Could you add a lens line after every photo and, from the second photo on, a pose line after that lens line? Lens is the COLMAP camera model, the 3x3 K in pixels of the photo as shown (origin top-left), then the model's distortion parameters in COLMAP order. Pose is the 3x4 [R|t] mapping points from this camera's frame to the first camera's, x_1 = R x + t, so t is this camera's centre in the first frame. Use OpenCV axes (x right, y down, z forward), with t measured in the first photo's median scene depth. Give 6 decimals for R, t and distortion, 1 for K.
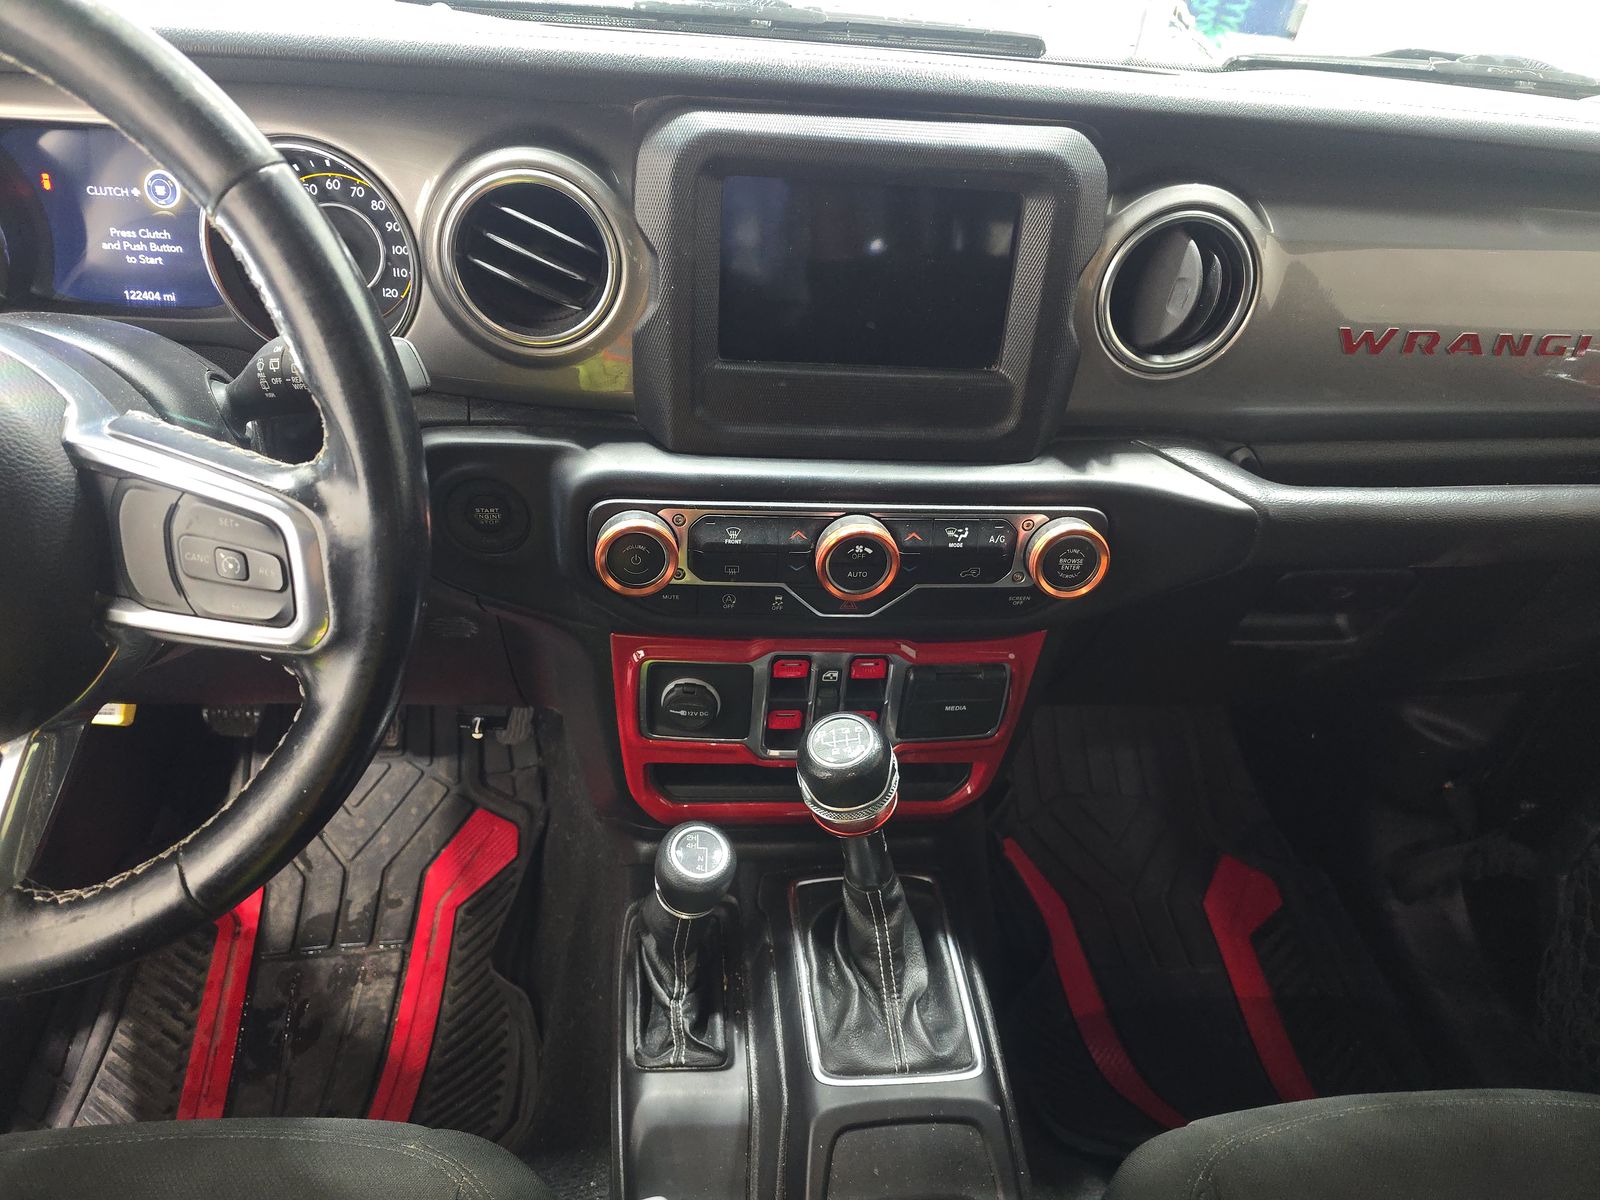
lens RADIAL K [[1086.6, 0, 800.0], [0, 1086.6, 600.0], [0, 0, 1]] dist [0.090015, -0.070099]
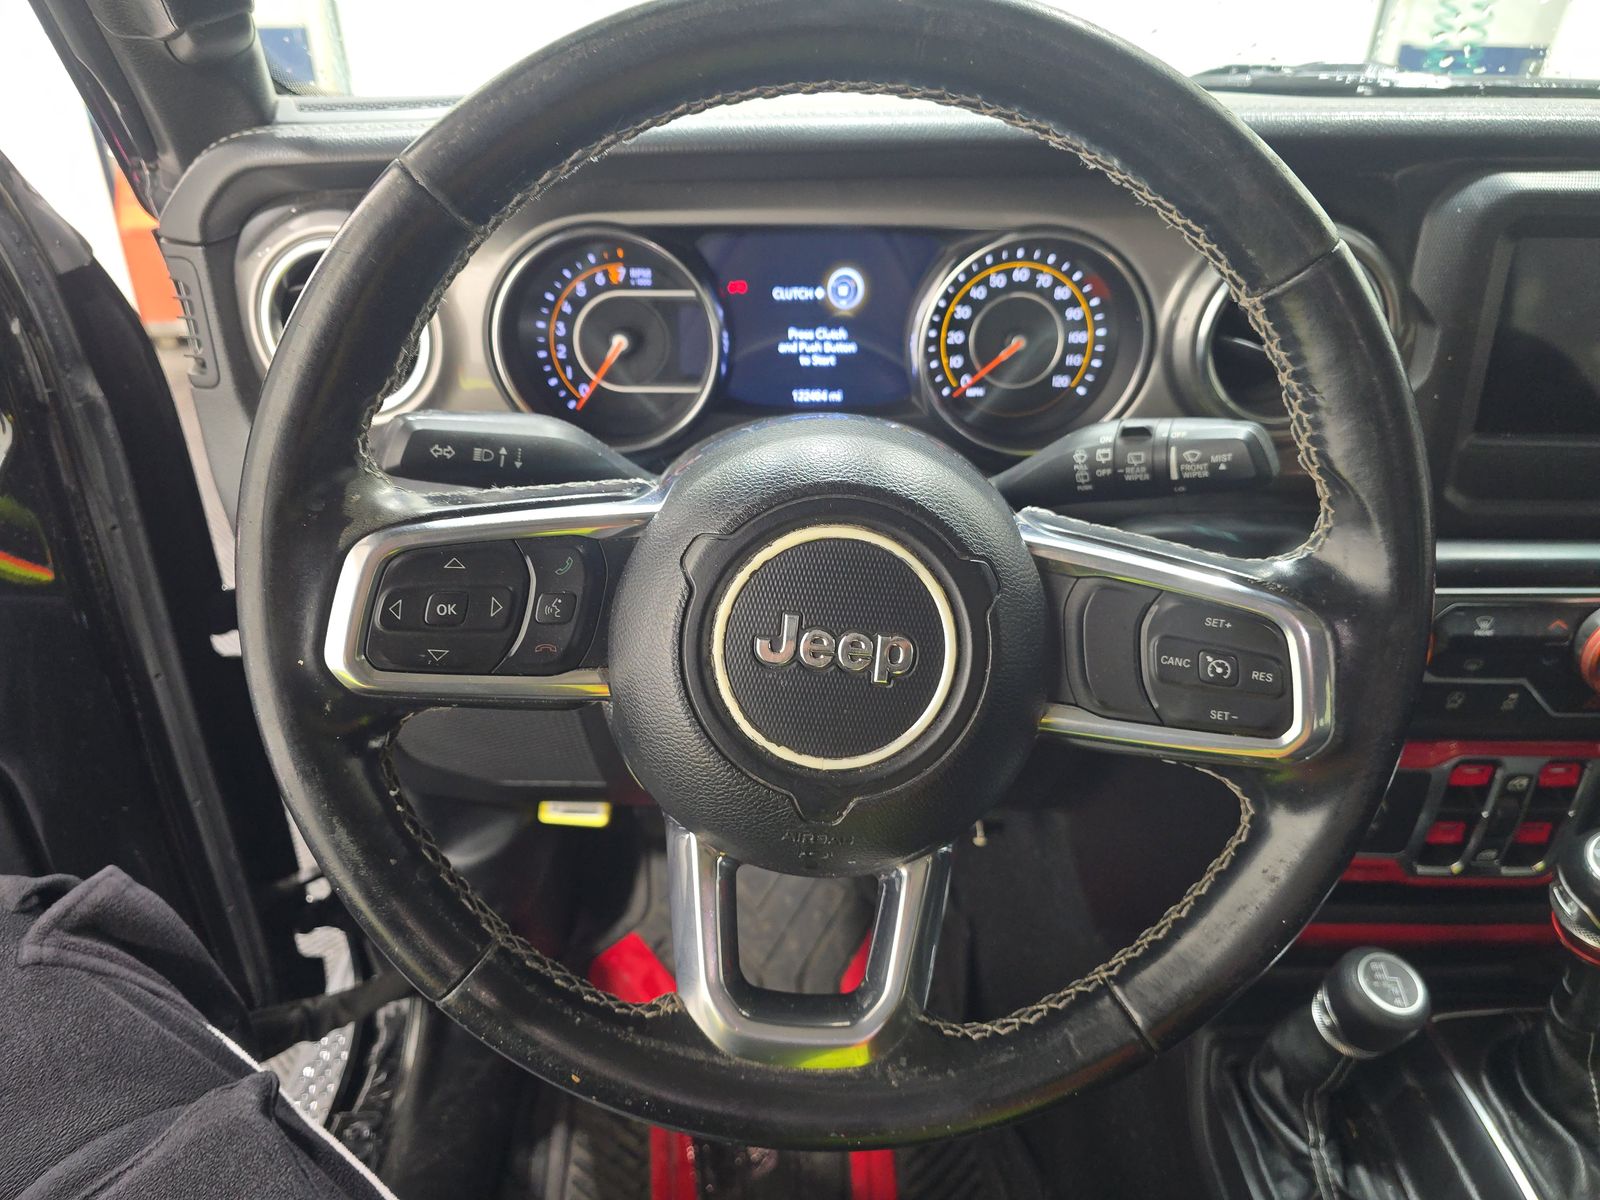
lens RADIAL K [[1095.8, 0, 800.0], [0, 1095.8, 600.0], [0, 0, 1]] dist [0.026059, -0.000673]
pose [[0.995831, -0.016626, -0.089691, -0.519478], [0.009482, 0.996790, -0.079502, -0.013404], [0.090725, 0.078320, 0.992792, 0.041465]]
